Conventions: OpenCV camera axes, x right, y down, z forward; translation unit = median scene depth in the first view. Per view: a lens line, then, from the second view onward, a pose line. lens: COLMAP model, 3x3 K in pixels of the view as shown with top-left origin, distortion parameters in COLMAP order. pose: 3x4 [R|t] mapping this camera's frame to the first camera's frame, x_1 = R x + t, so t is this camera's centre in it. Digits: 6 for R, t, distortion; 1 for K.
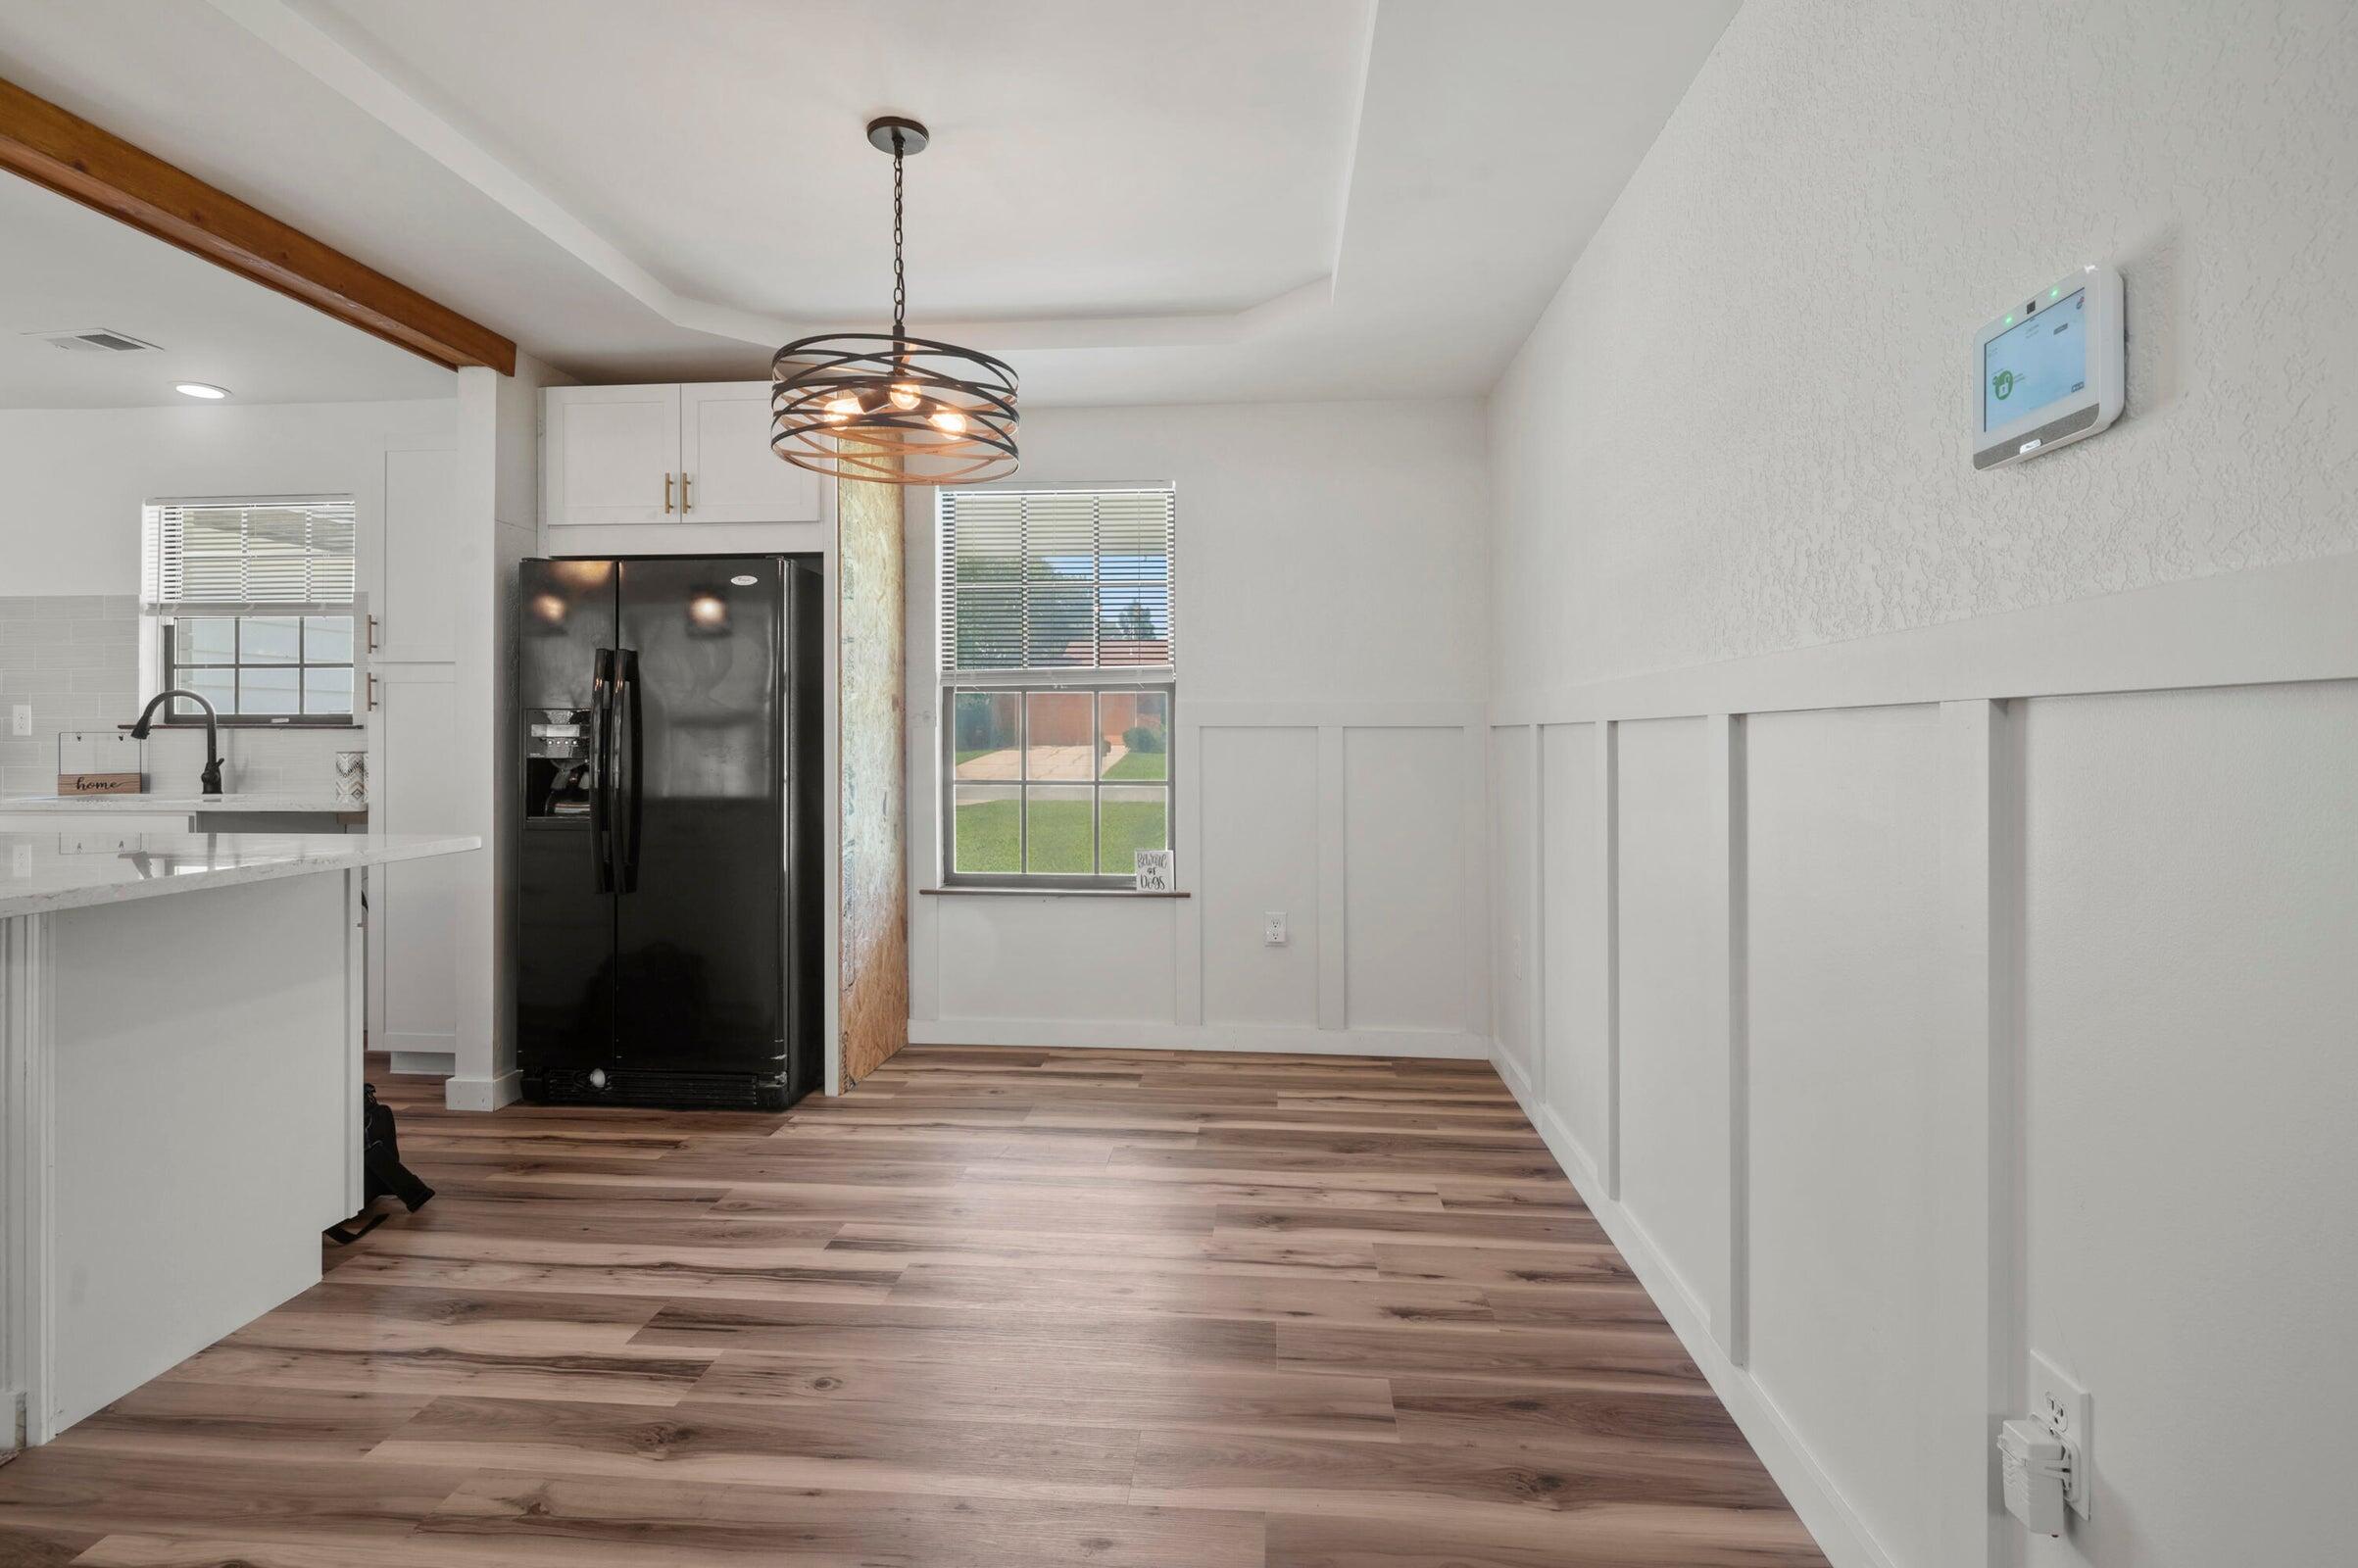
lens RADIAL K [[1102.0, 0, 1191.5], [0, 1102.0, 737.3], [0, 0, 1]] dist [-0.002211, -0.001718]
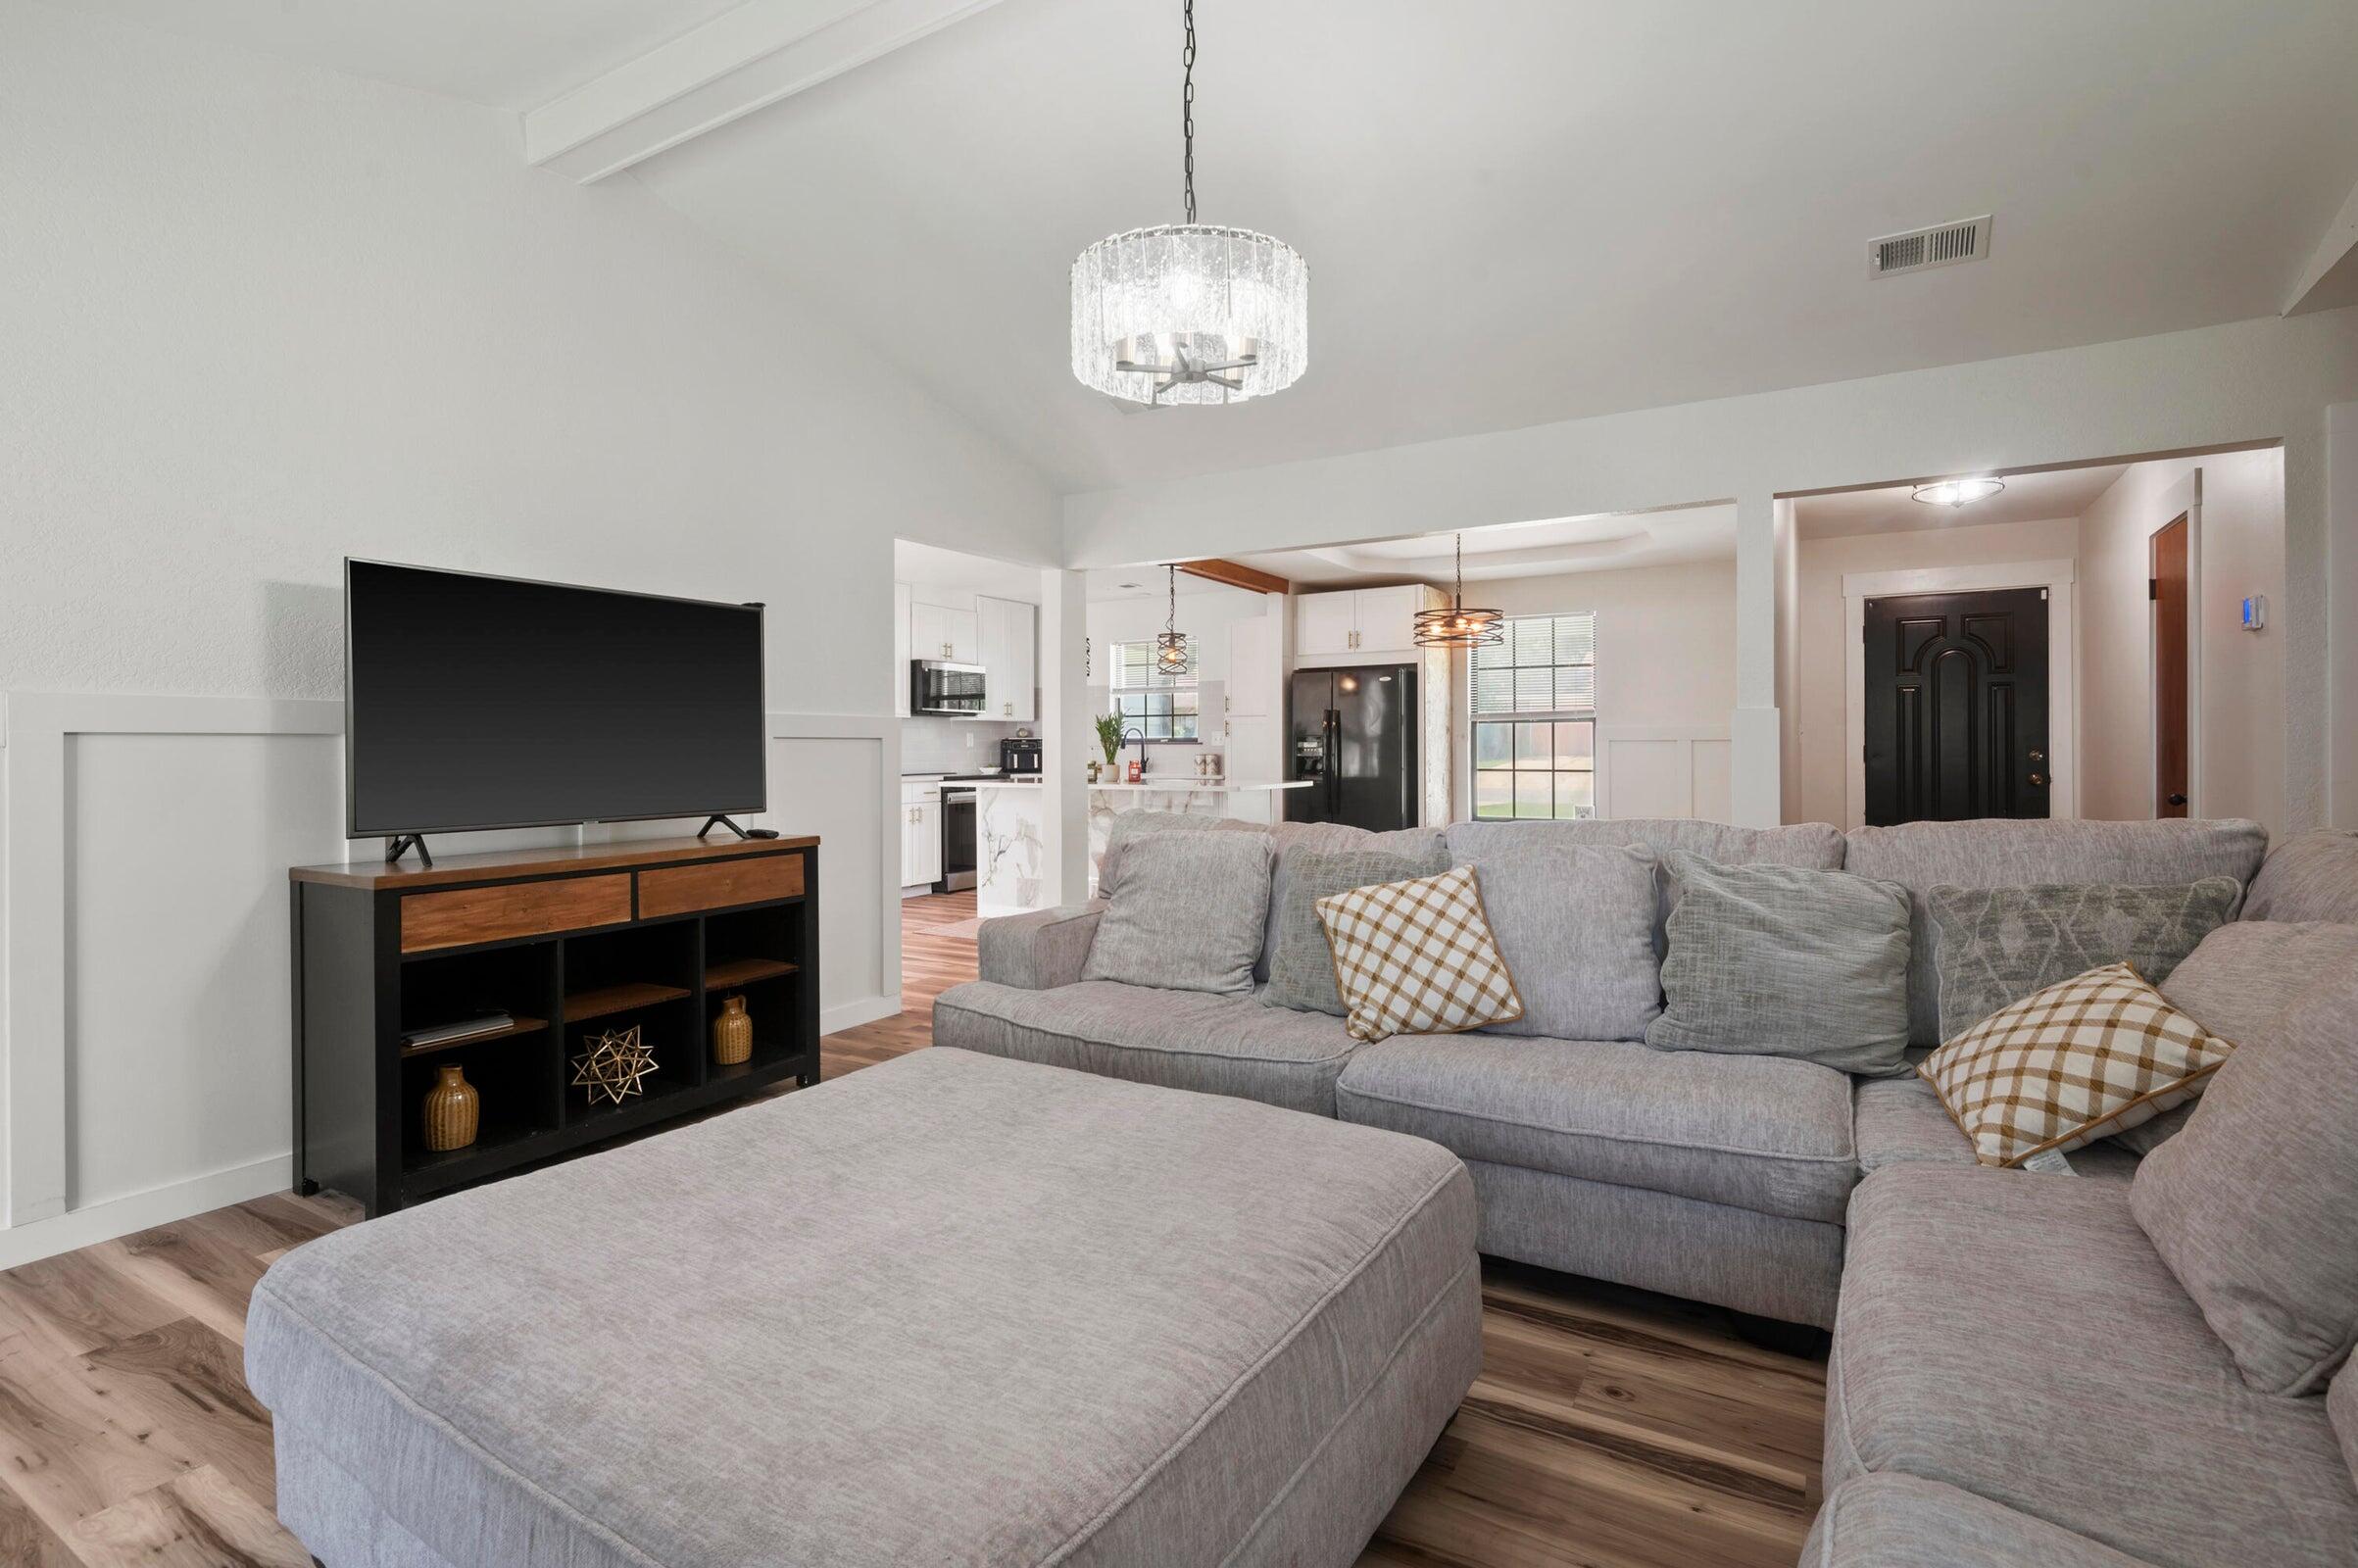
lens RADIAL K [[1102.0, 0, 1179.0], [0, 1102.0, 764.7], [0, 0, 1]] dist [-0.002211, -0.001718]
pose [[0.891251, 0.002960, -0.453500, 0.251551], [0.004328, 0.999878, 0.015033, 0.000117], [0.453489, -0.015361, 0.891129, -1.233822]]
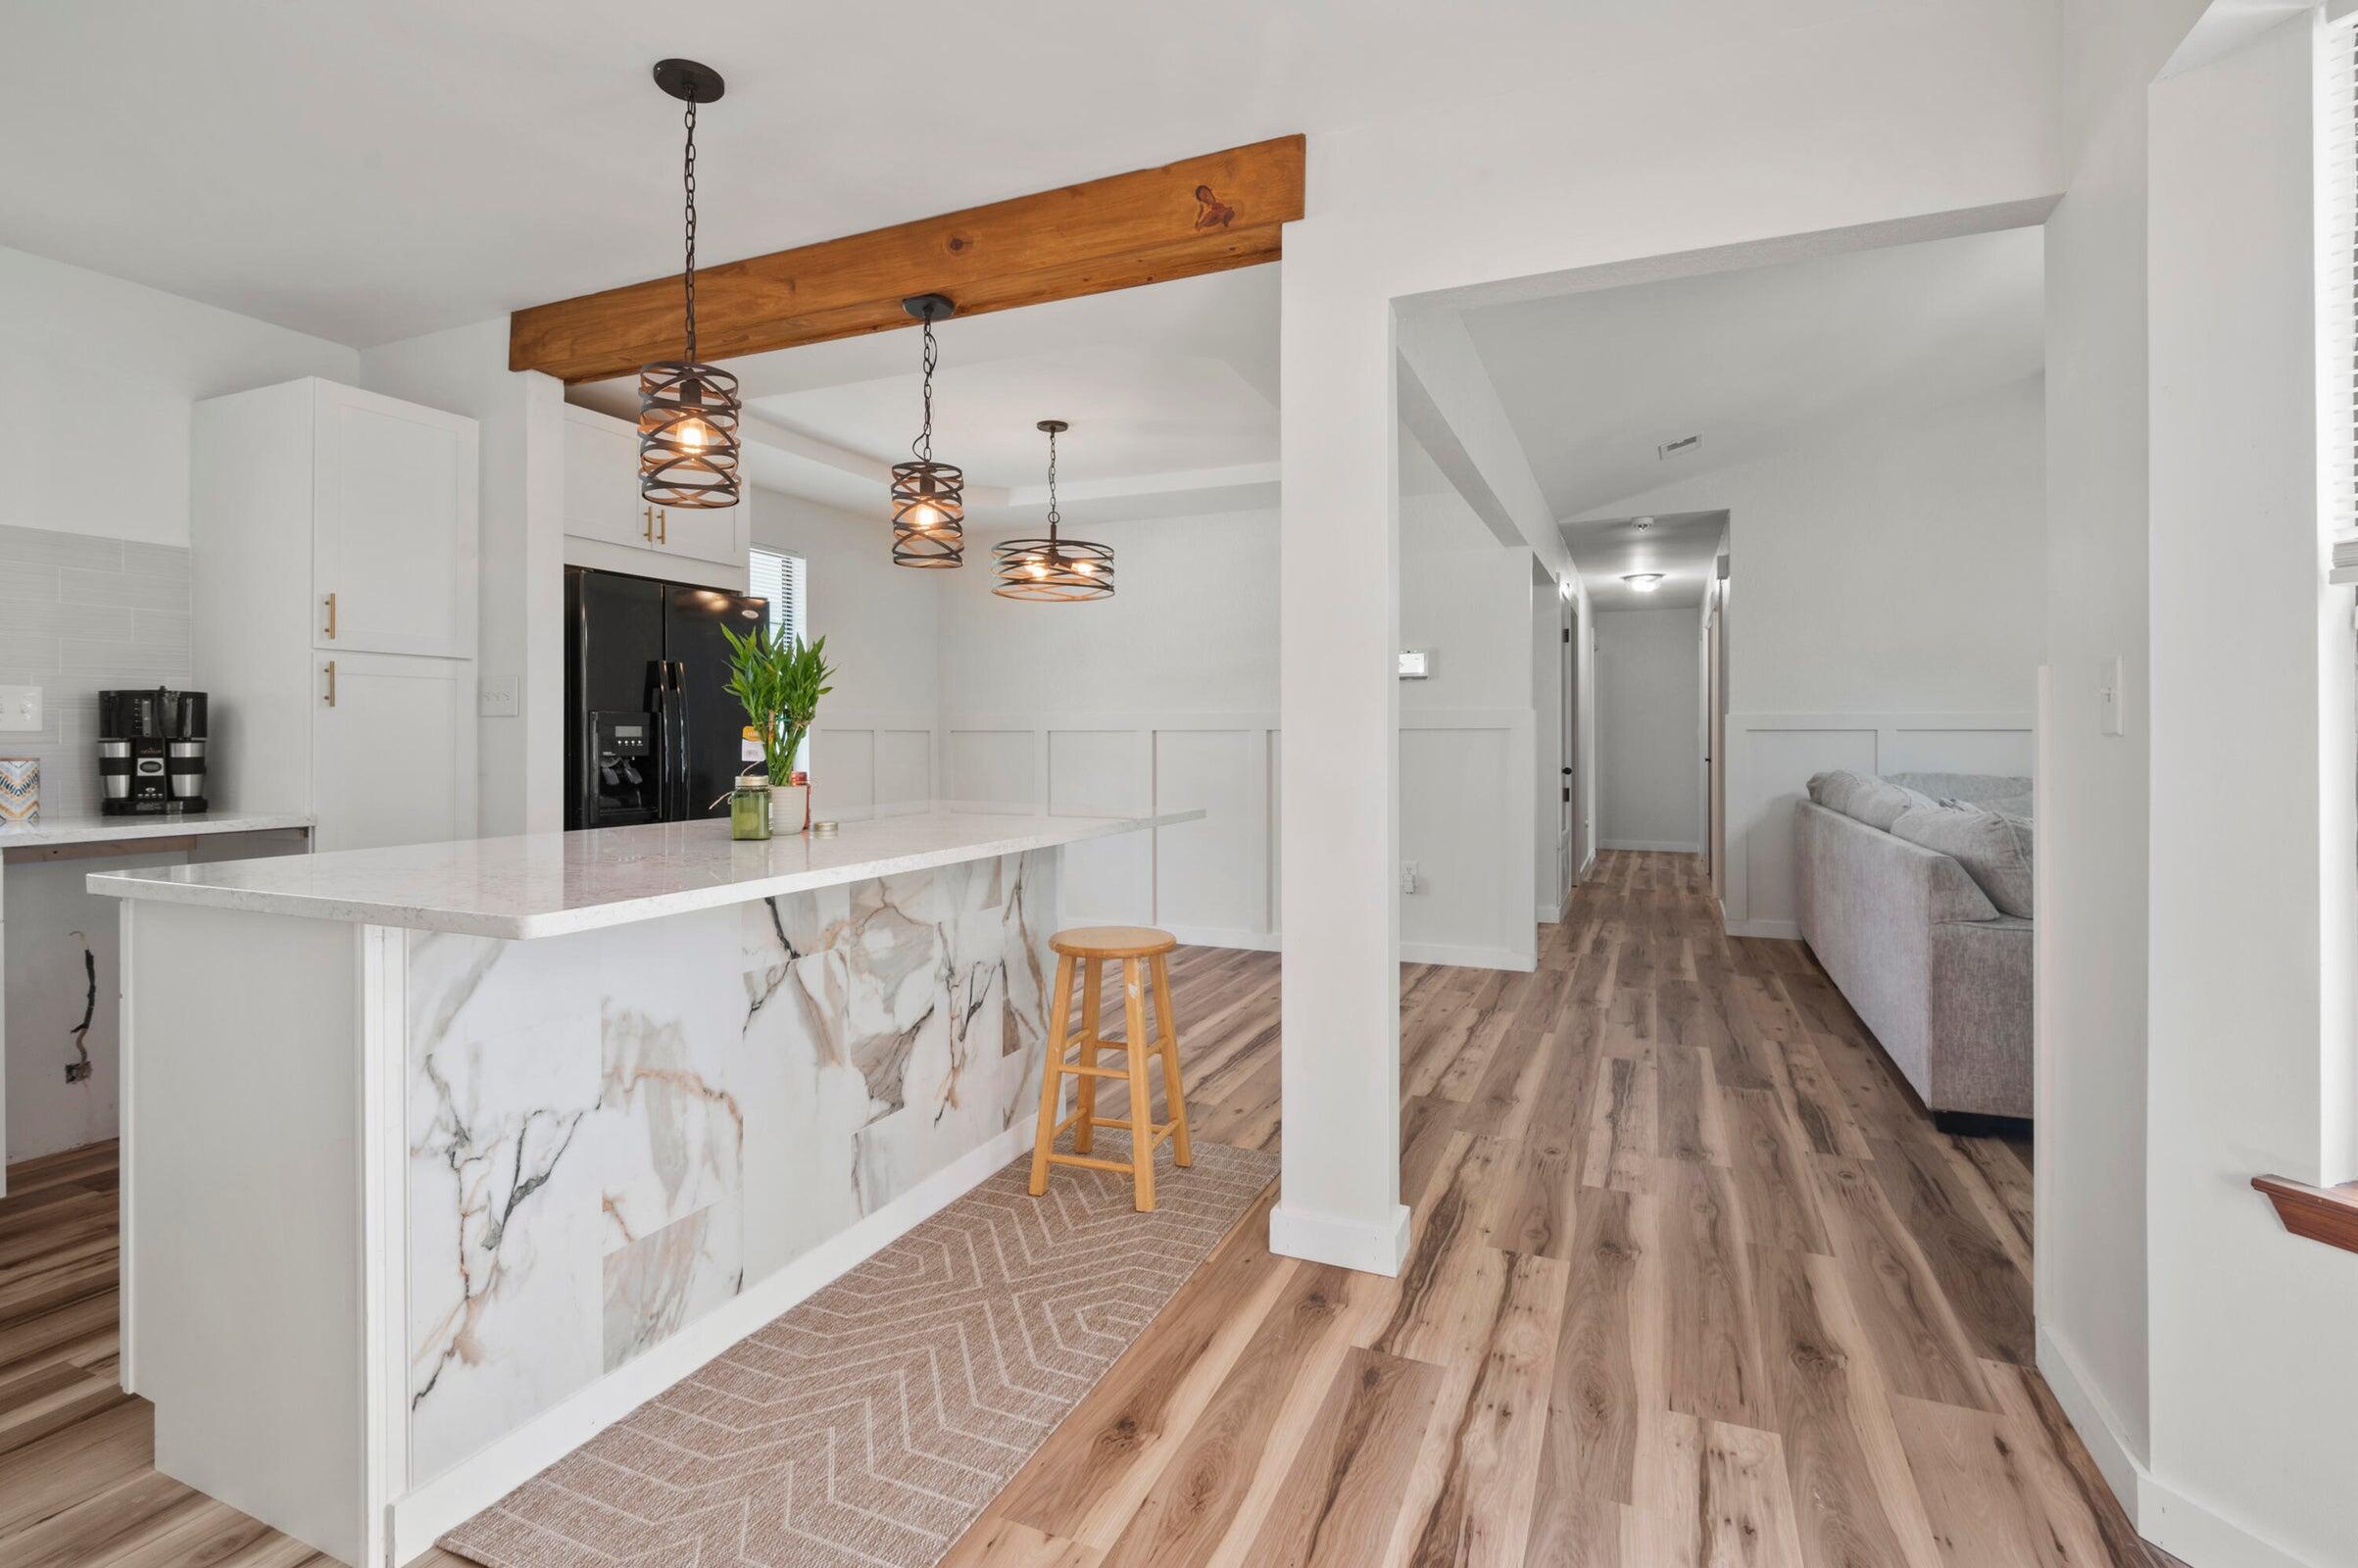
lens RADIAL K [[1102.0, 0, 1185.8], [0, 1102.0, 769.3], [0, 0, 1]] dist [-0.002211, -0.001718]
pose [[0.318686, -0.029354, 0.947406, -1.427562], [-0.000847, 0.999511, 0.031254, -0.003119], [-0.947860, -0.010762, 0.318505, 0.107391]]
